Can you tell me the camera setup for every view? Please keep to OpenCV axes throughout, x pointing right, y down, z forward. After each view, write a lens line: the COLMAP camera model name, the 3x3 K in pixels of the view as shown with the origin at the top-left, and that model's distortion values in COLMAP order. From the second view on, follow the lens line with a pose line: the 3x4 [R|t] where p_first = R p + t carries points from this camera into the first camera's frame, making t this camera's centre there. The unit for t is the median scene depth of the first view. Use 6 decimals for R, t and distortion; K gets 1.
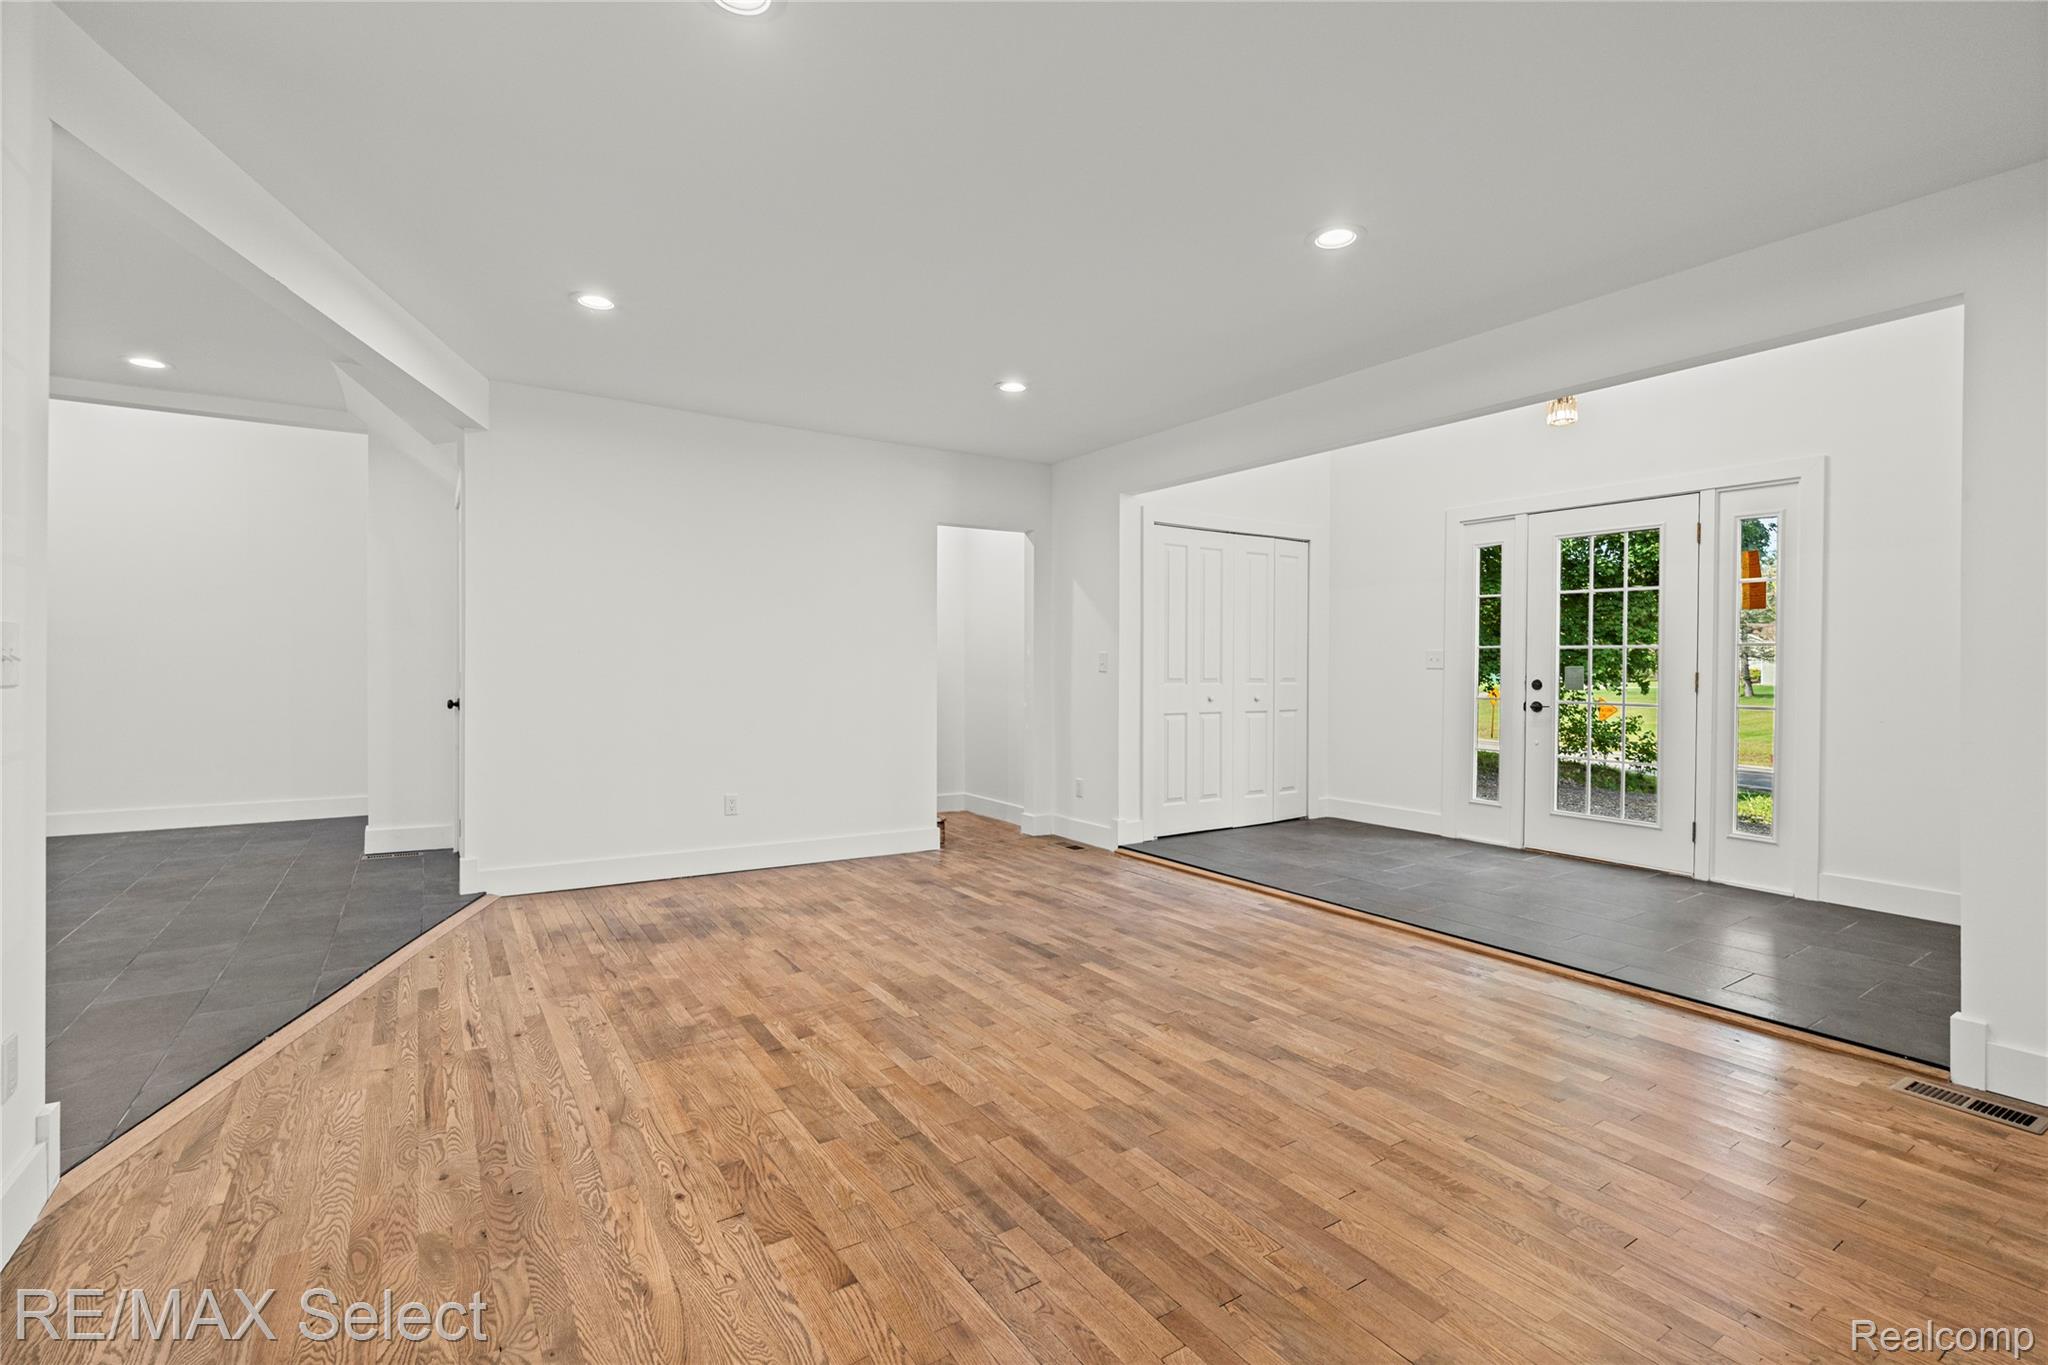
lens RADIAL K [[923.1, 0, 1024.0], [0, 923.1, 672.9], [0, 0, 1]] dist [-0.003721, 0.000351]
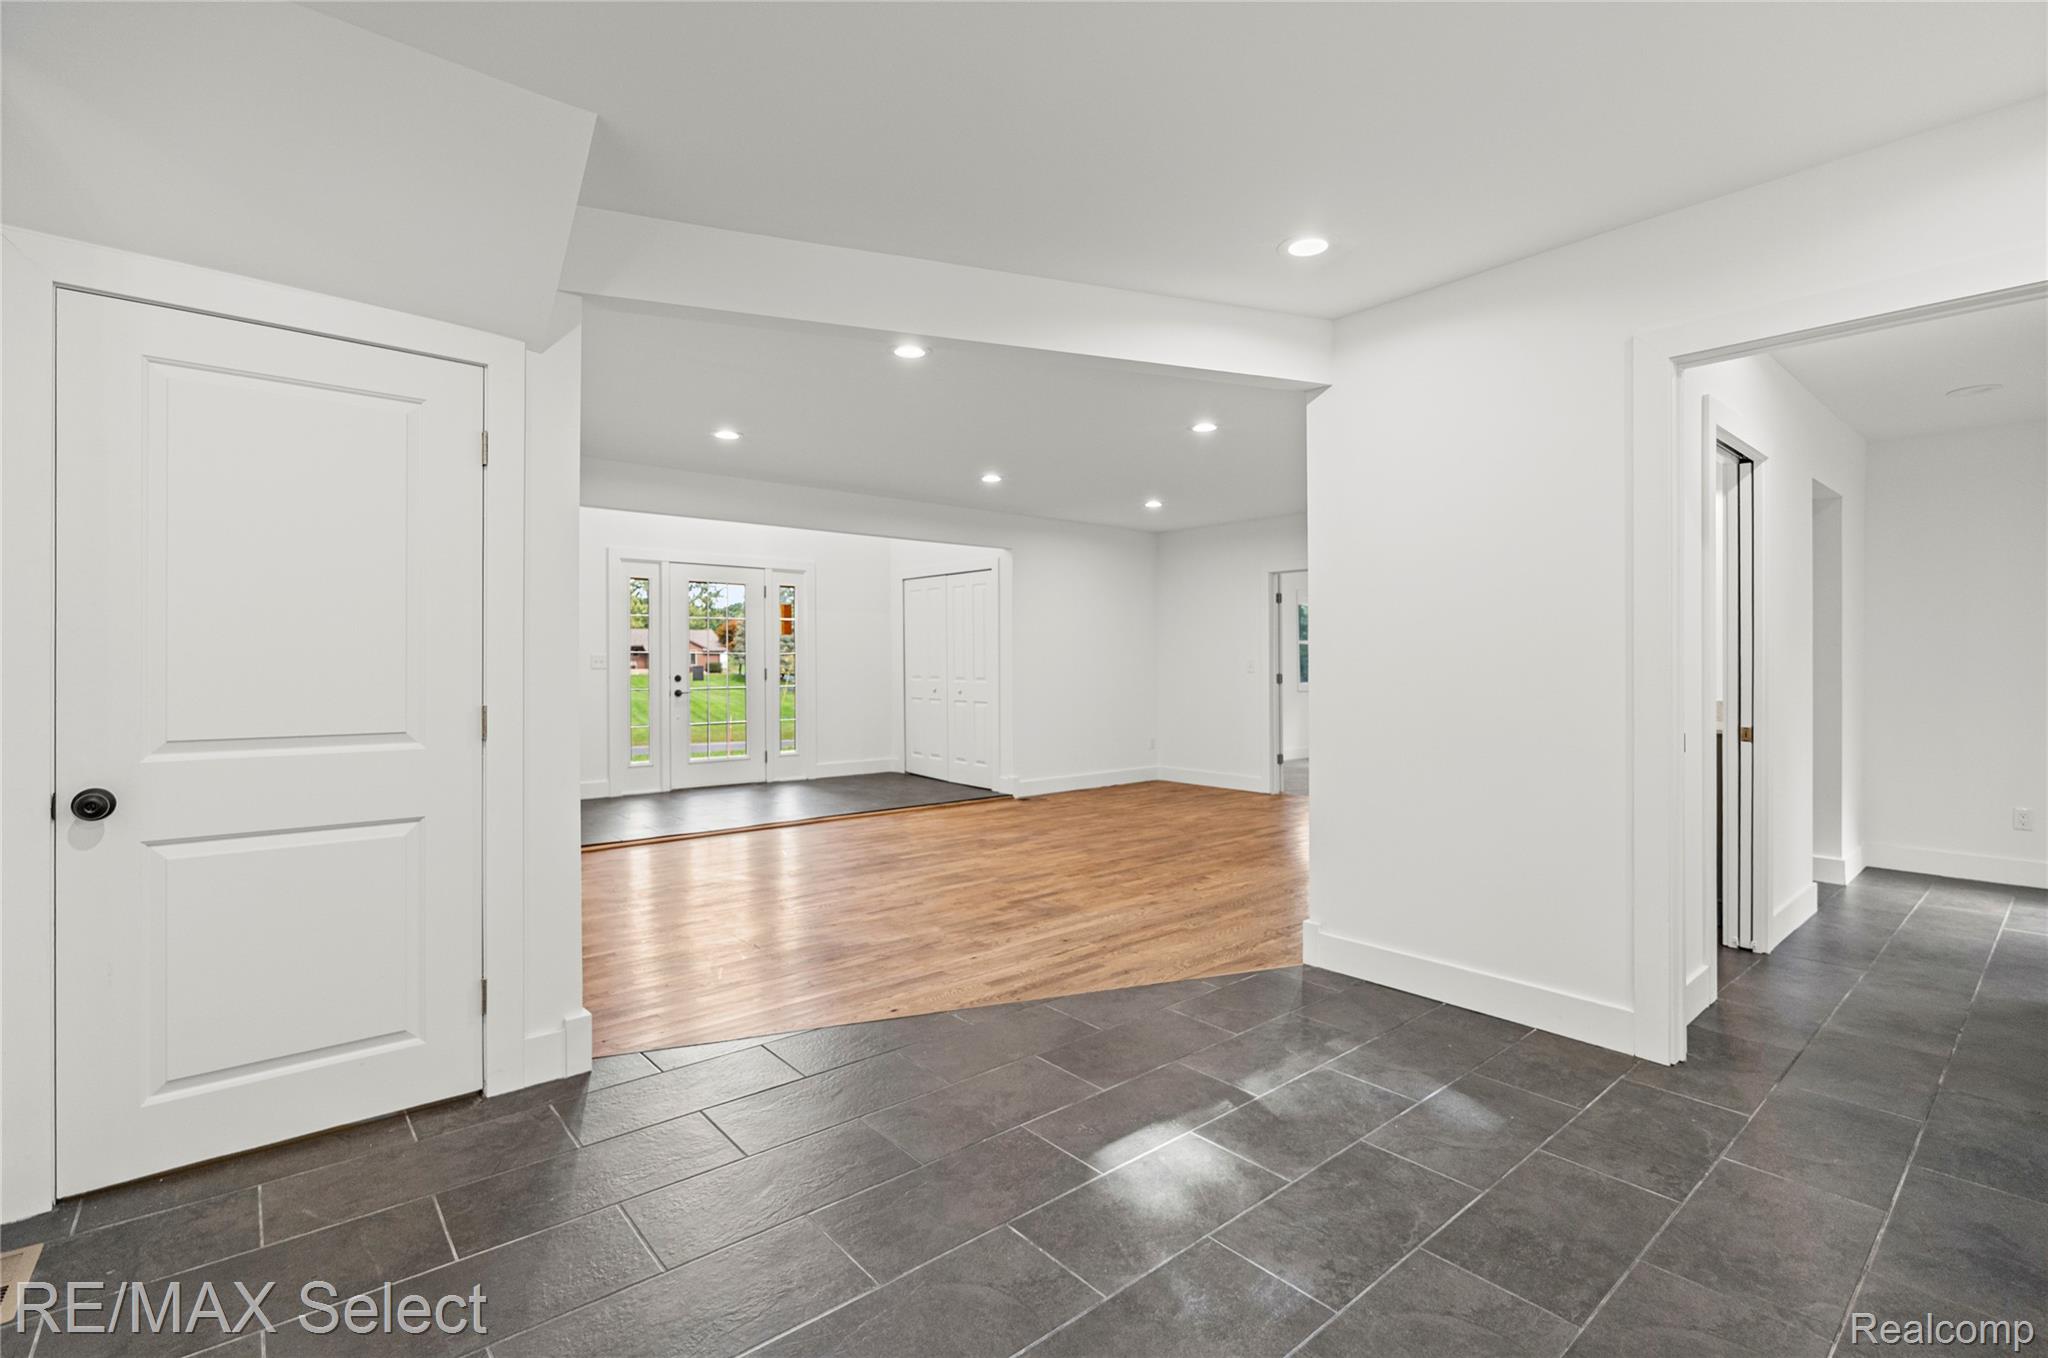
lens RADIAL K [[923.1, 0, 1024.1], [0, 923.1, 666.0], [0, 0, 1]] dist [-0.003721, 0.000351]
pose [[-0.123031, -0.015547, 0.992281, -1.740571], [0.006711, 0.999841, 0.016497, -0.049091], [-0.992380, 0.008689, -0.122907, 1.101546]]
